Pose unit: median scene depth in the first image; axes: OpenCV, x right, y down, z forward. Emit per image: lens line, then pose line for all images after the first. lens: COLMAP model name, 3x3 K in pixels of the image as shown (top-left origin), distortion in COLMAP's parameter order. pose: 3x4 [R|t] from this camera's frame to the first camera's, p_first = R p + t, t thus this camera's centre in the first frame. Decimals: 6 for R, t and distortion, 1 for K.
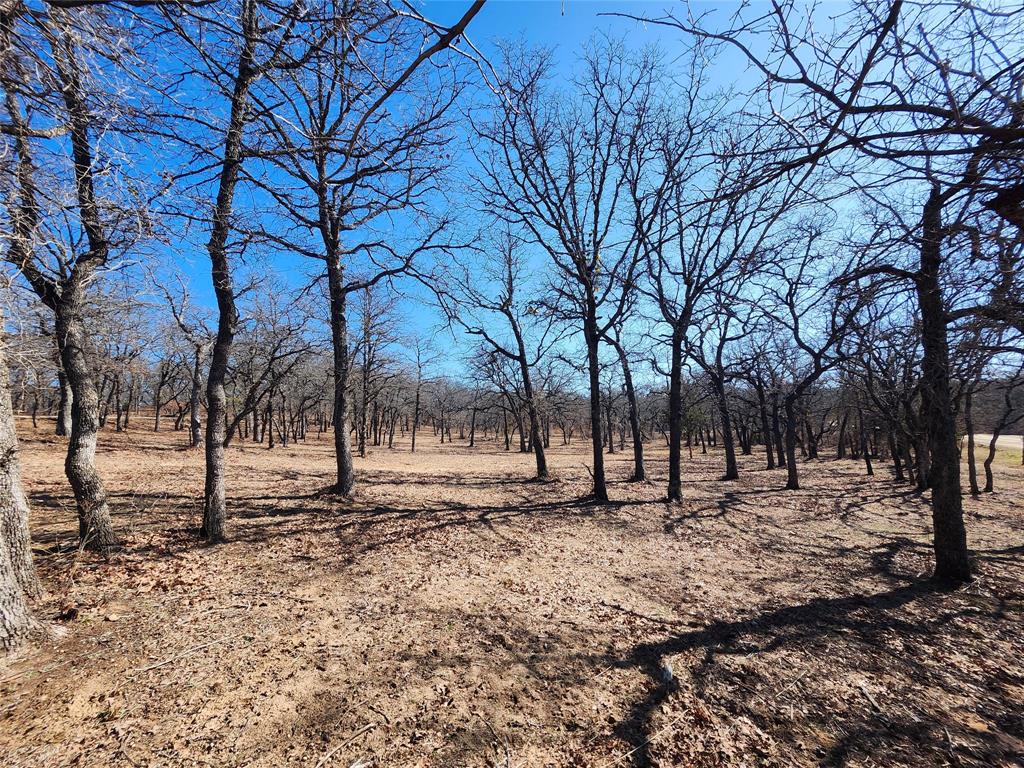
lens RADIAL K [[401.0, 0, 509.0], [0, 401.0, 383.7], [0, 0, 1]] dist [-0.001827, 0.001654]
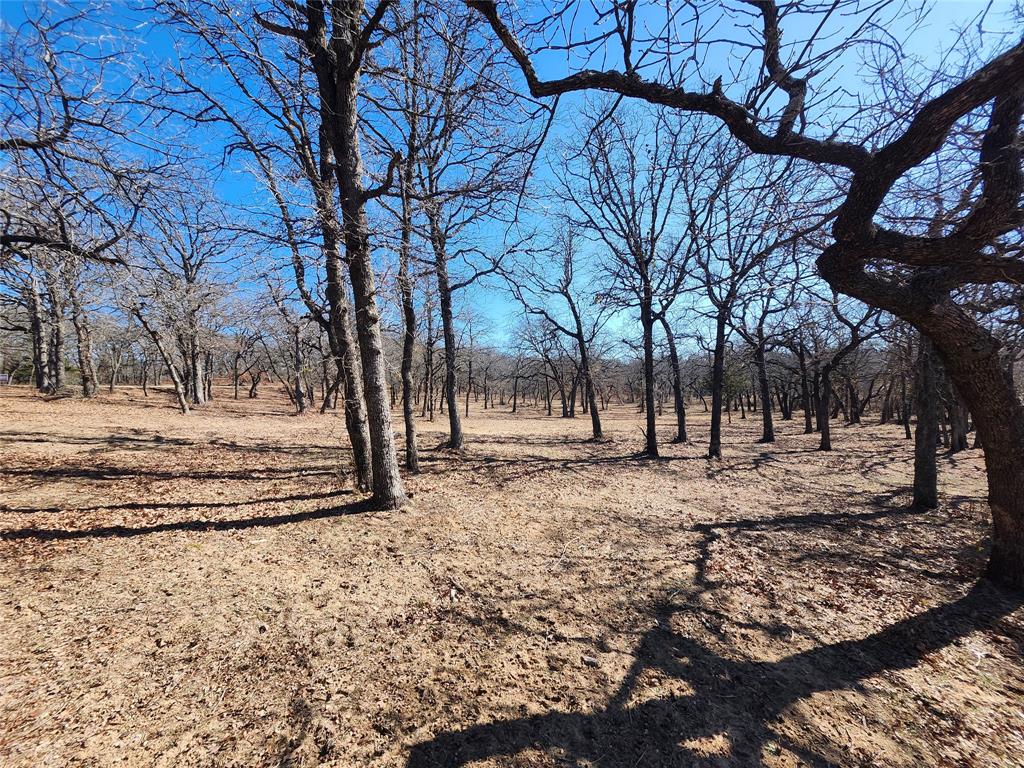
lens RADIAL K [[401.0, 0, 514.7], [0, 401.0, 386.2], [0, 0, 1]] dist [-0.001827, 0.001654]
pose [[0.997565, -0.005460, -0.069526, -0.081491], [0.011770, 0.995811, 0.090672, -0.028652], [0.068740, -0.091270, 0.993451, -0.174417]]
